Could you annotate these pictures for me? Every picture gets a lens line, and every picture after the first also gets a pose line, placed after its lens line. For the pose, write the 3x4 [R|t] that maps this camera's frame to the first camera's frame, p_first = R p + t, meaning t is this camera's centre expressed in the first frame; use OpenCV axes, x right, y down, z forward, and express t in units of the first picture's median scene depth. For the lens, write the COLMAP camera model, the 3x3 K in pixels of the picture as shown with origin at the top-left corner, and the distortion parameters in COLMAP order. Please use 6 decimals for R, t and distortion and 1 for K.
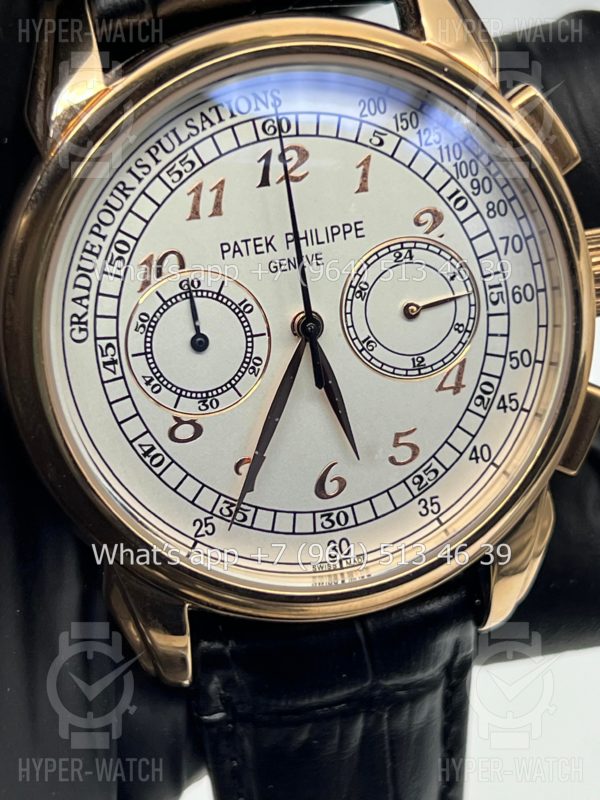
lens RADIAL K [[1885.2, 0, 276.1], [0, 1885.2, 404.4], [0, 0, 1]] dist [0.176707, 0.000000]
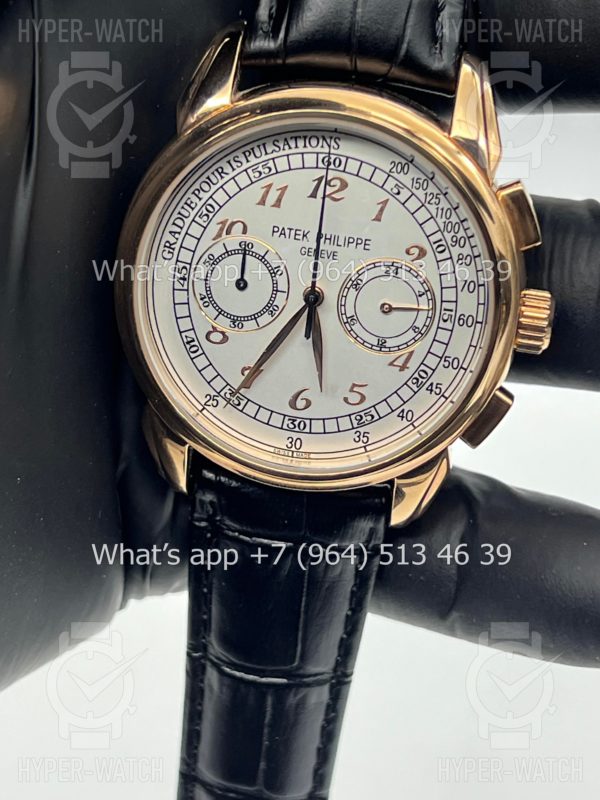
lens RADIAL K [[1885.2, 0, 281.7], [0, 1885.2, 403.4], [0, 0, 1]] dist [0.176707, 0.000000]
pose [[0.918660, 0.330182, -0.216897, 0.340573], [-0.302718, 0.941121, 0.150511, -0.176579], [0.253822, -0.072610, 0.964522, -0.439240]]
